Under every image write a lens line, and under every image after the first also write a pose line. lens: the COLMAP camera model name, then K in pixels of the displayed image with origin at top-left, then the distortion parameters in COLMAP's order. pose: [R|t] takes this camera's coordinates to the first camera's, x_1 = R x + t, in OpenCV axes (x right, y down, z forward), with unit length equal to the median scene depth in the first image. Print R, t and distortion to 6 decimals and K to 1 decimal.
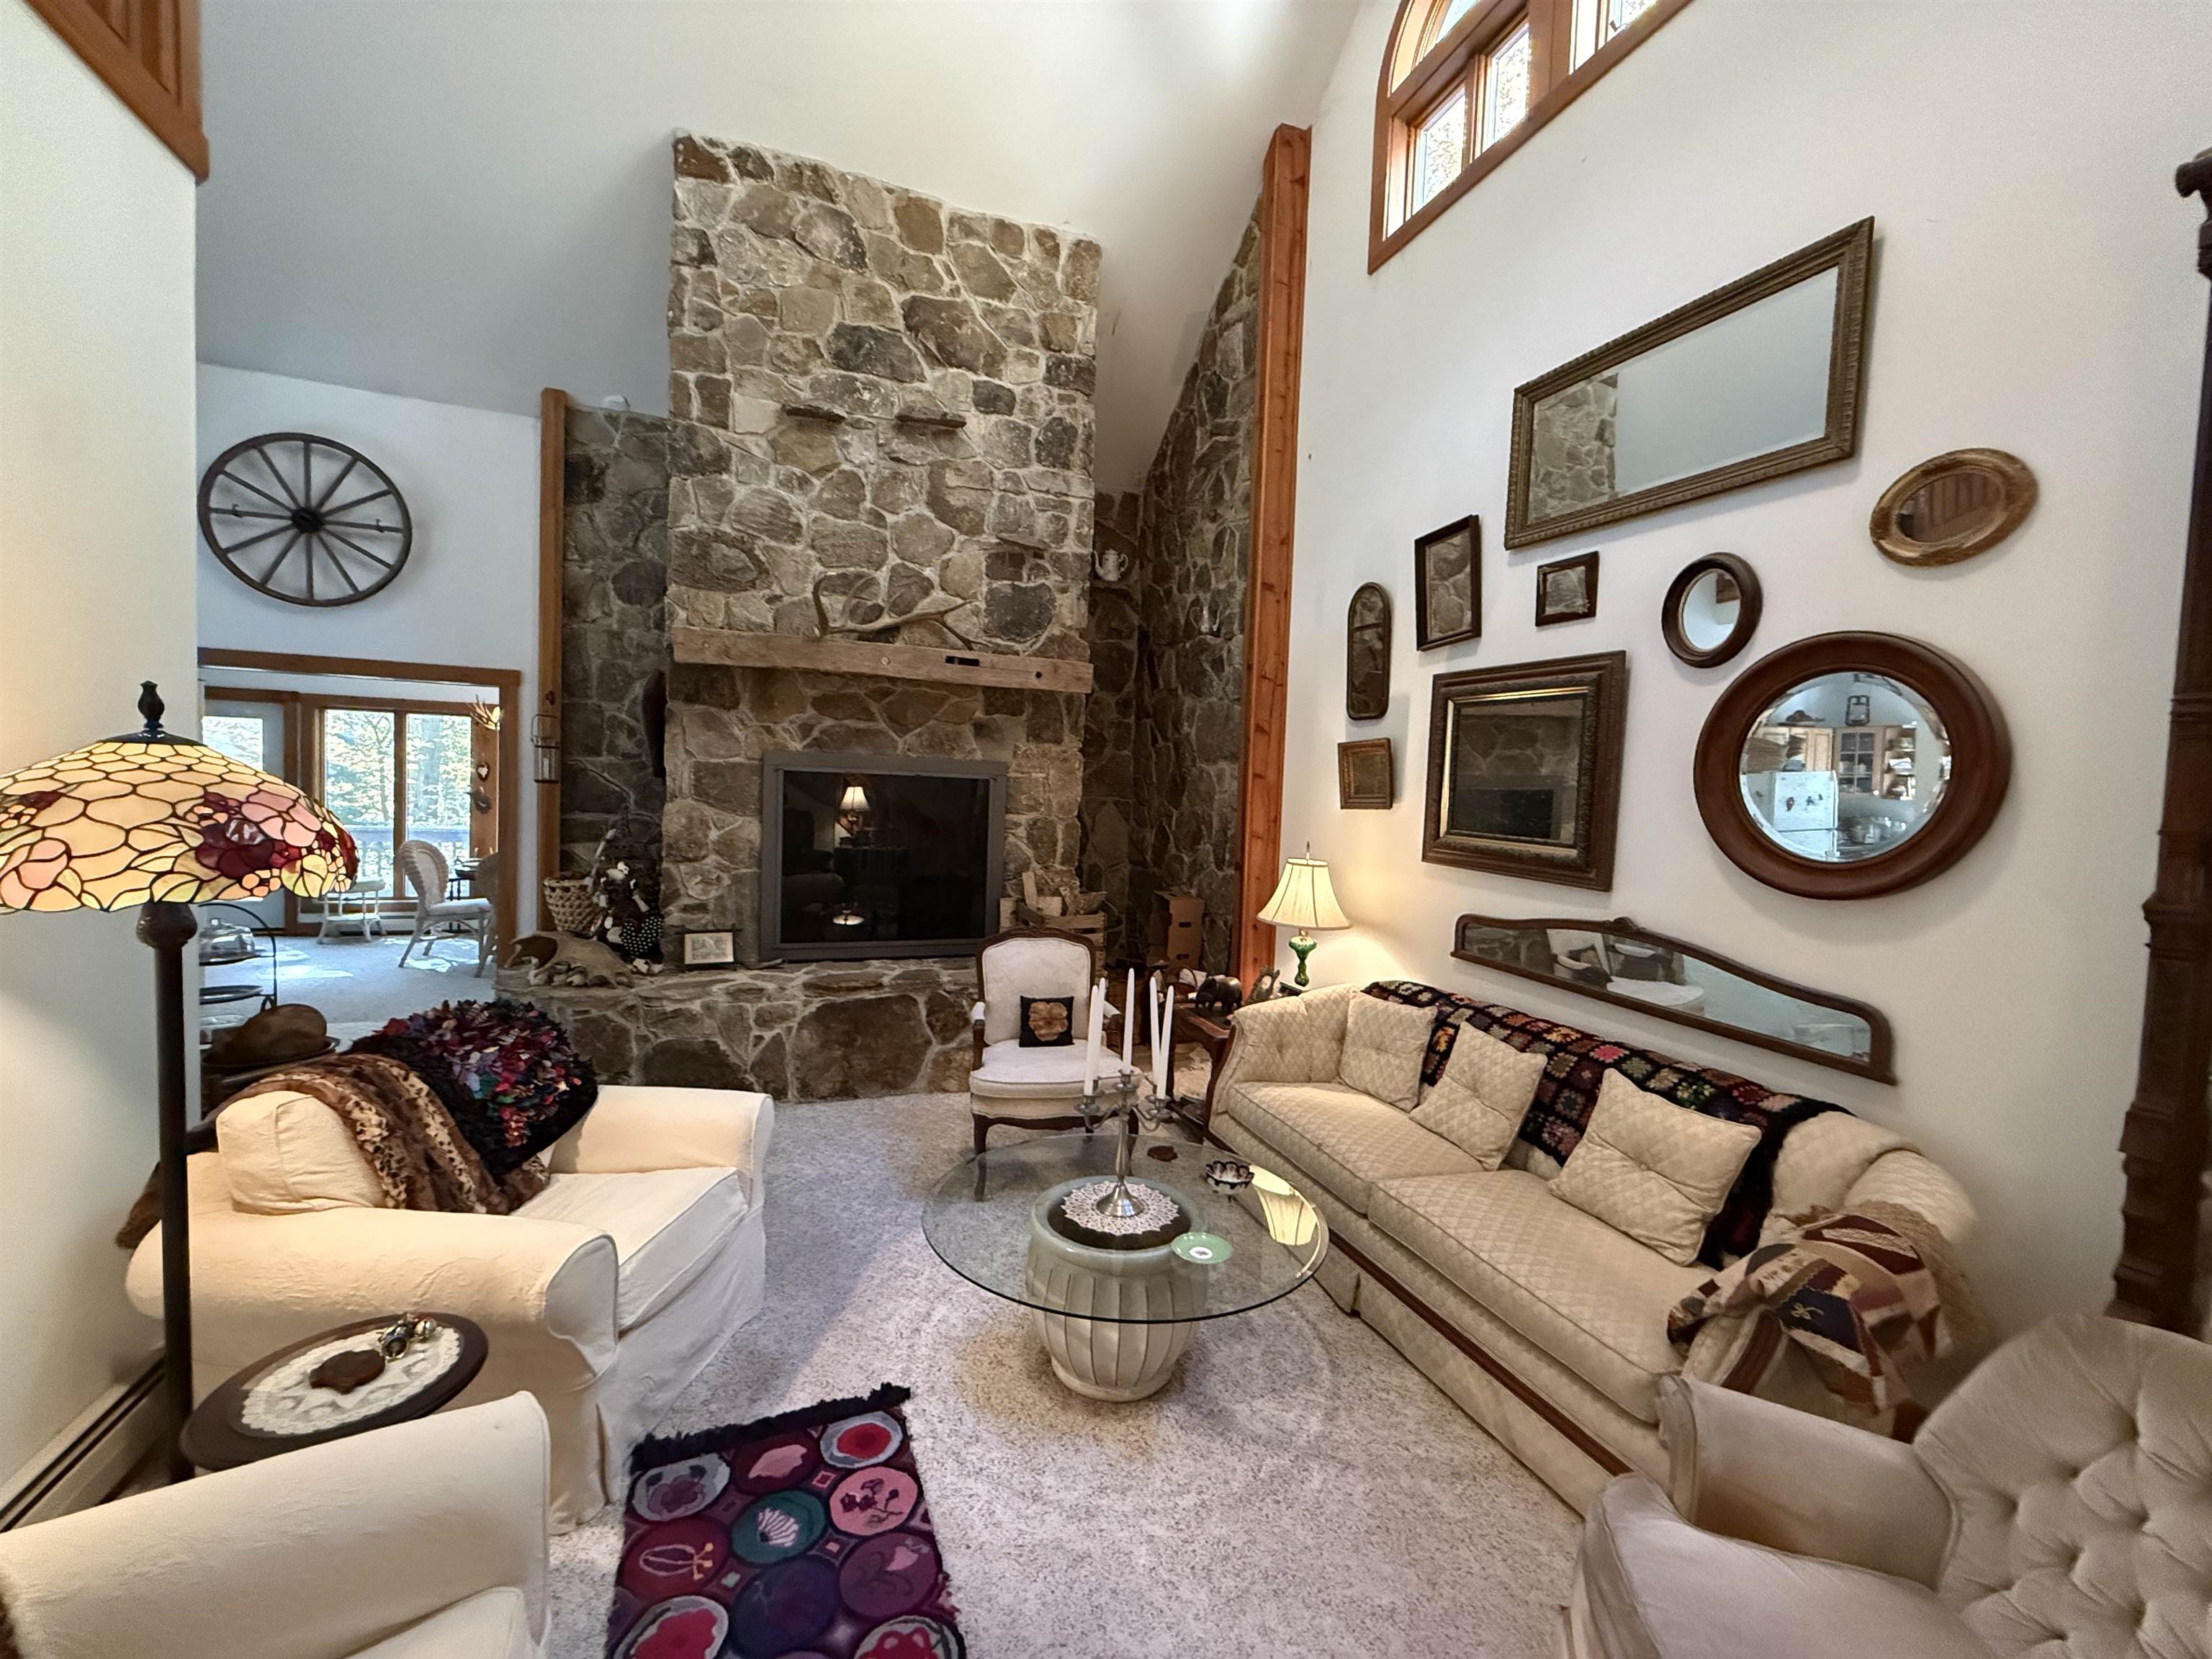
lens RADIAL K [[886.5, 0, 1105.3], [0, 886.5, 826.2], [0, 0, 1]] dist [0.003397, 0.000172]
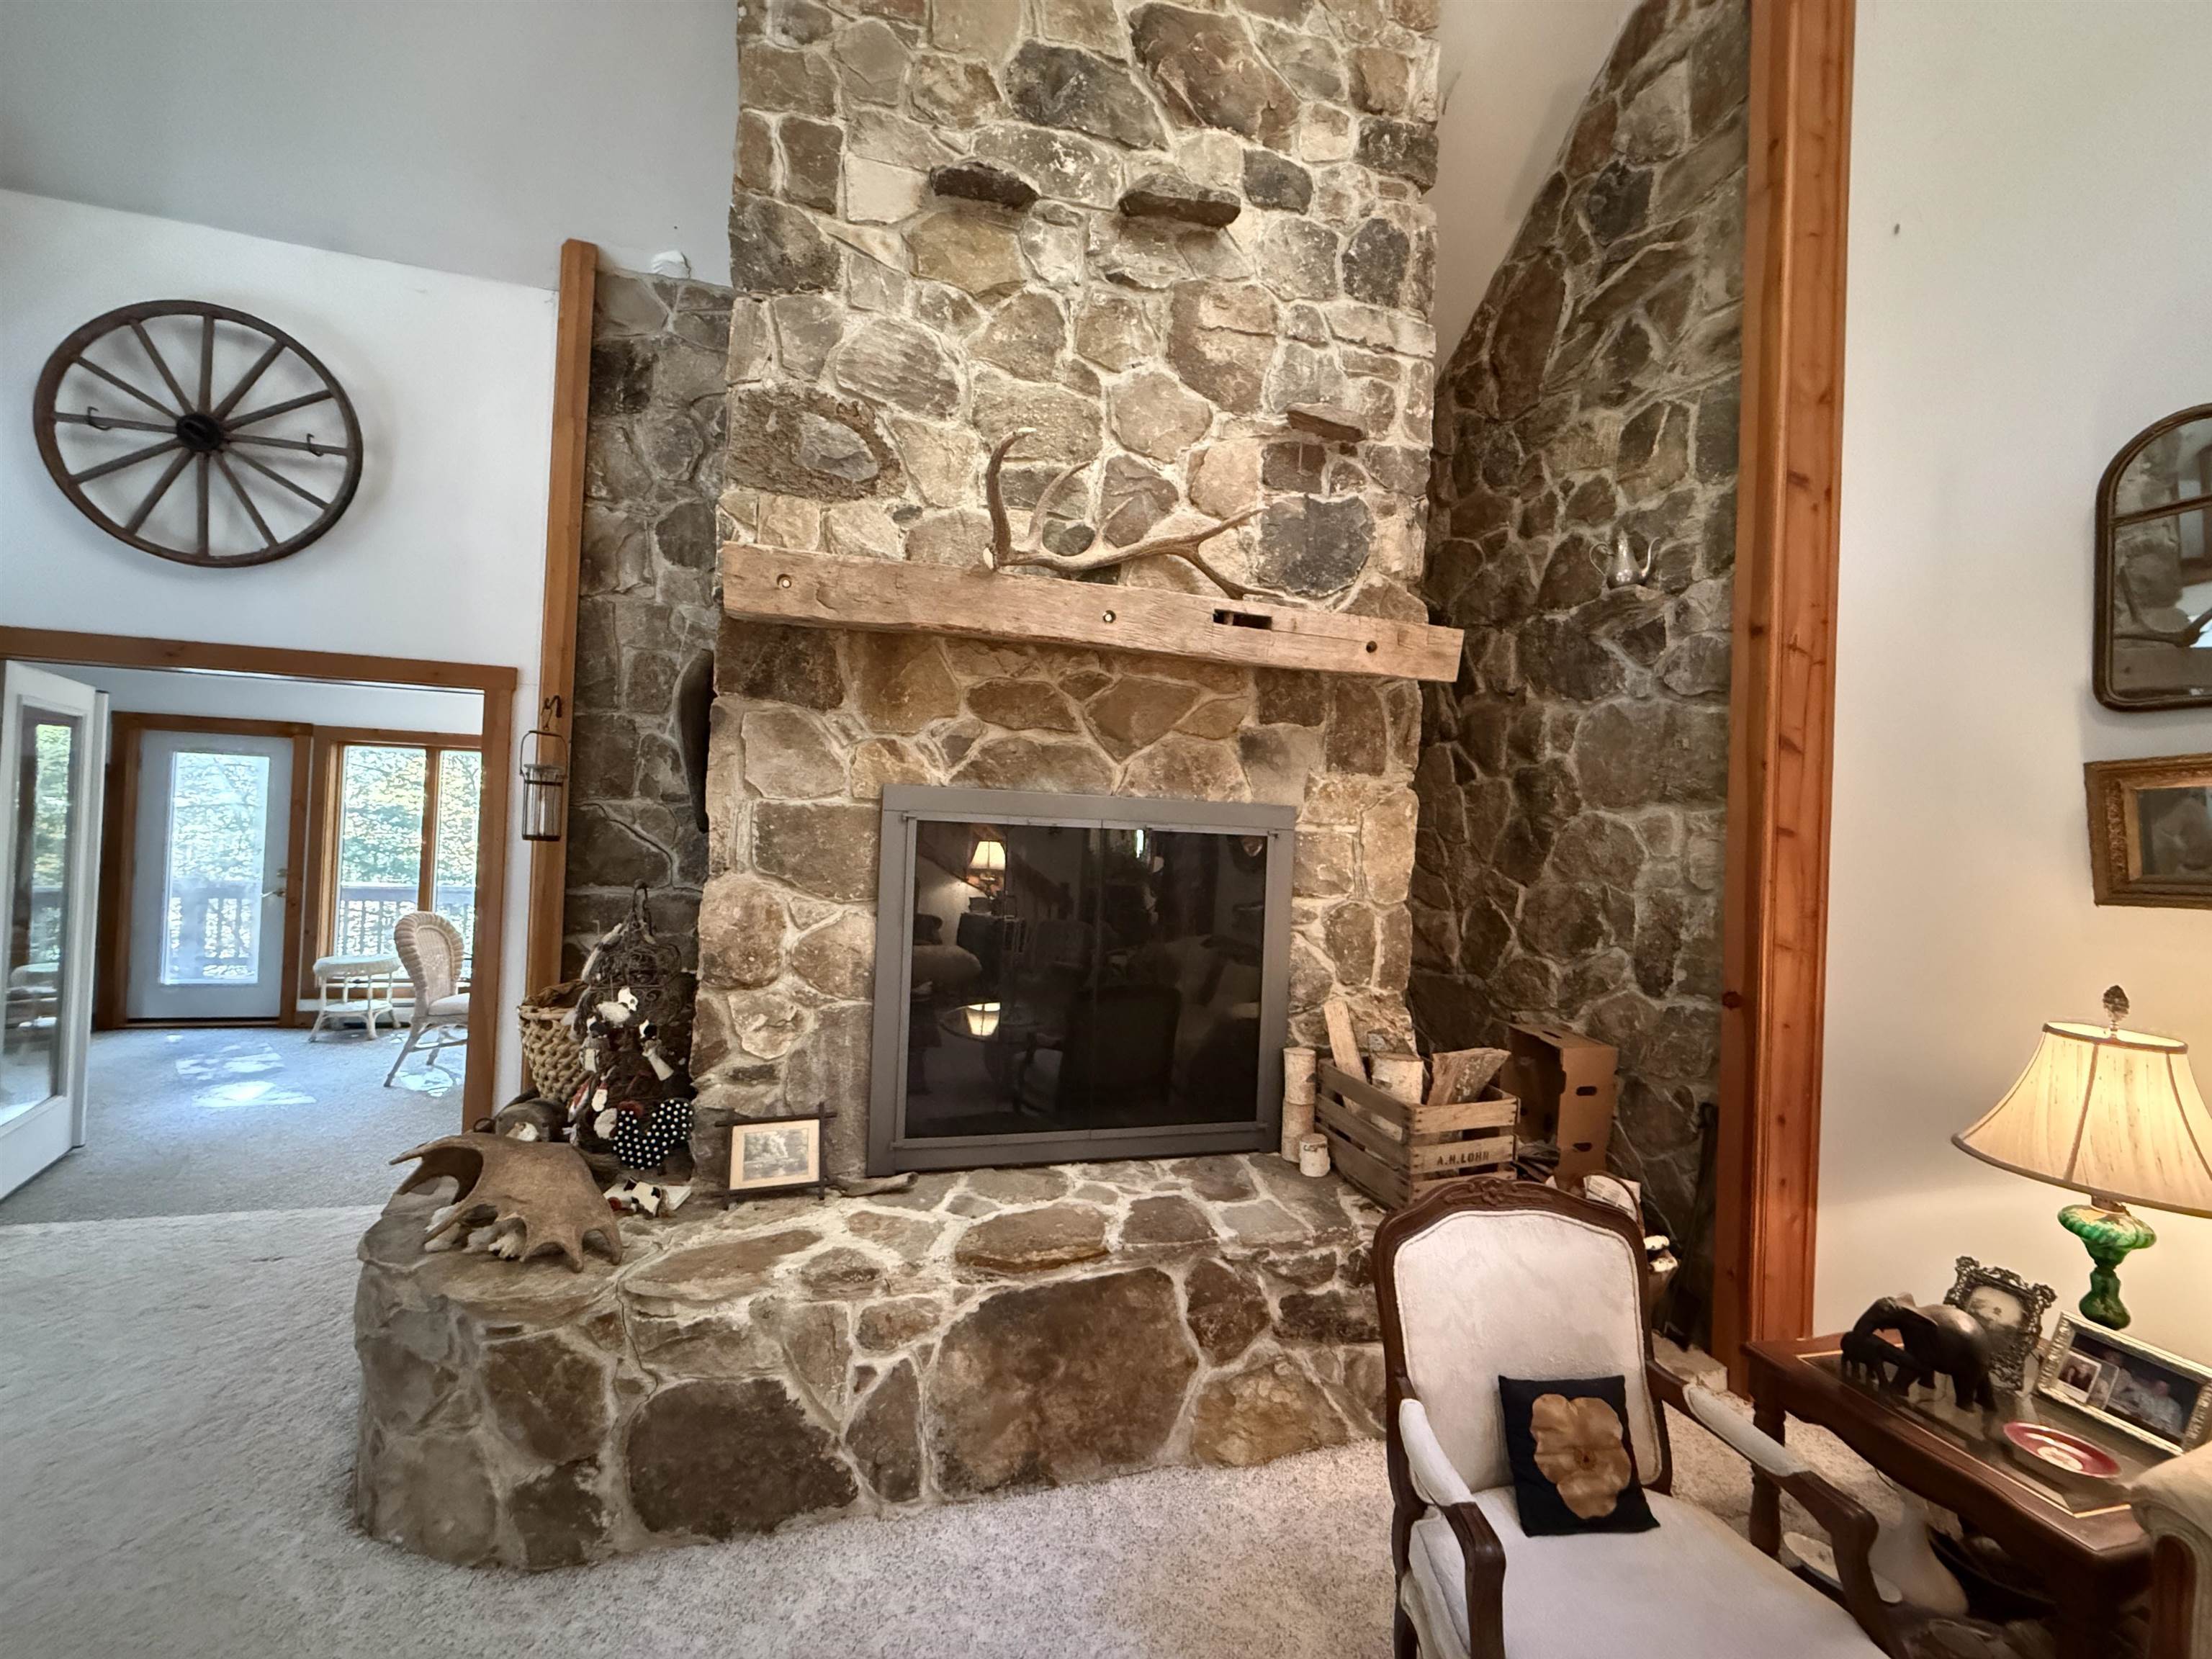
lens RADIAL K [[886.5, 0, 1108.9], [0, 886.5, 824.6], [0, 0, 1]] dist [0.003397, 0.000172]
pose [[0.995886, 0.001817, -0.090598, -0.183142], [-0.007107, 0.998285, -0.058105, -0.027361], [0.090337, 0.058510, 0.994191, 0.437699]]
